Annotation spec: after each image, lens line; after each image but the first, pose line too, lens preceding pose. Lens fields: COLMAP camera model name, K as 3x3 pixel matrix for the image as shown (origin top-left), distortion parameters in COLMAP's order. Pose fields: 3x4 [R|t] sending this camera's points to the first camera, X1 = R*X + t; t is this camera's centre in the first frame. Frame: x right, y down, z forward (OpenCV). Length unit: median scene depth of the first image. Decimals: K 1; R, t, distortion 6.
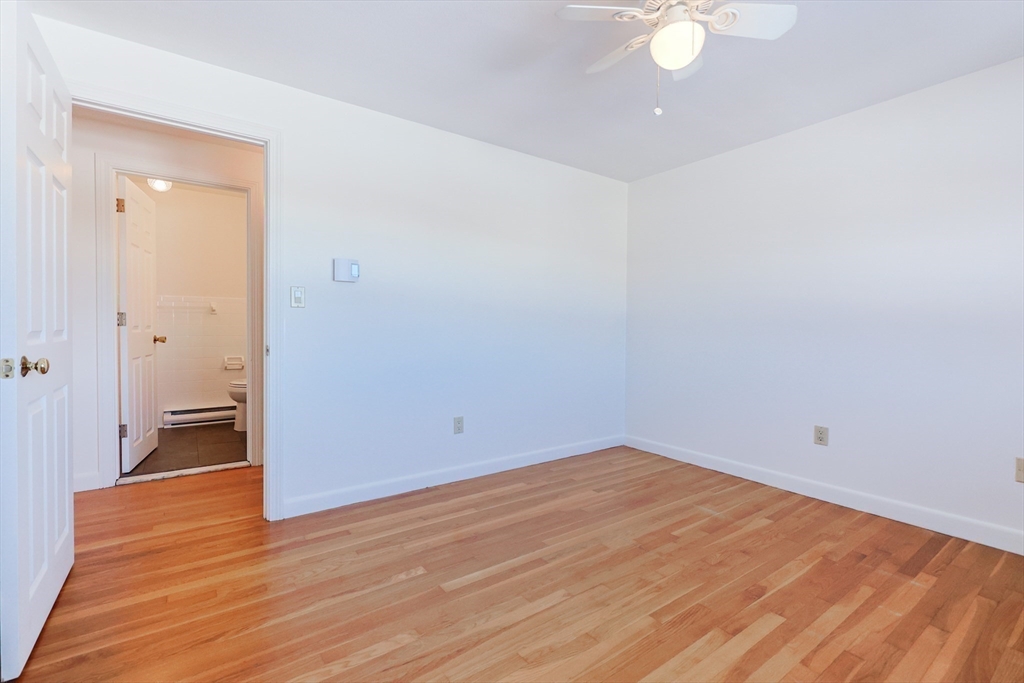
lens RADIAL K [[438.1, 0, 496.7], [0, 438.1, 332.3], [0, 0, 1]] dist [0.011481, 0.001919]
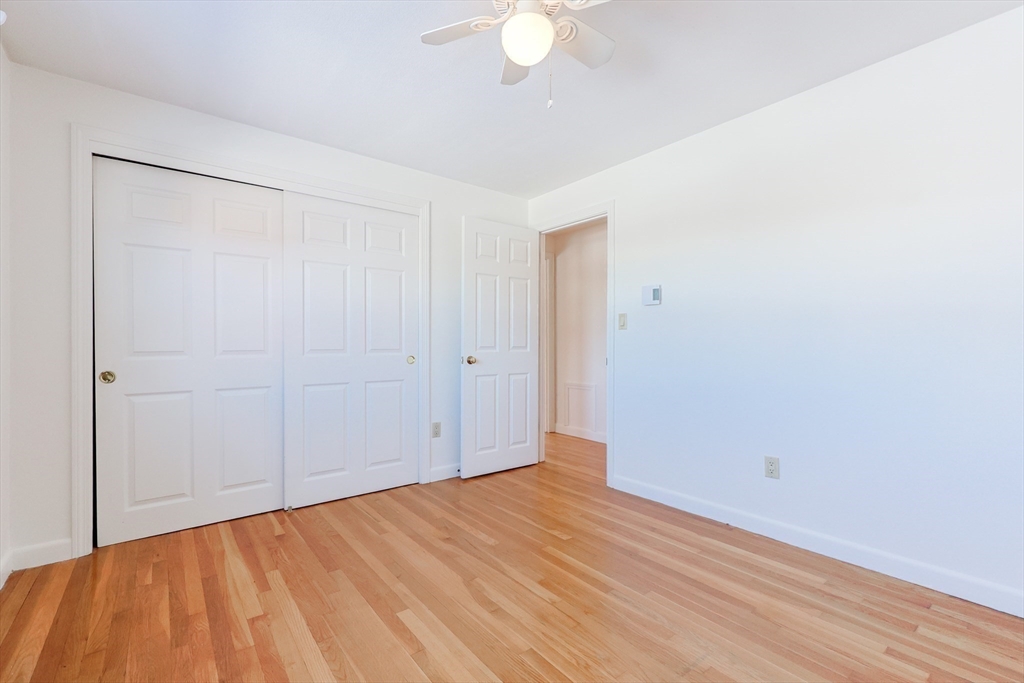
lens RADIAL K [[438.1, 0, 495.2], [0, 438.1, 349.8], [0, 0, 1]] dist [0.011481, 0.001919]
pose [[0.055018, -0.000320, -0.998485, 0.807769], [-0.008346, 0.999965, -0.000781, 0.006692], [0.998450, 0.008377, 0.055014, 0.549210]]
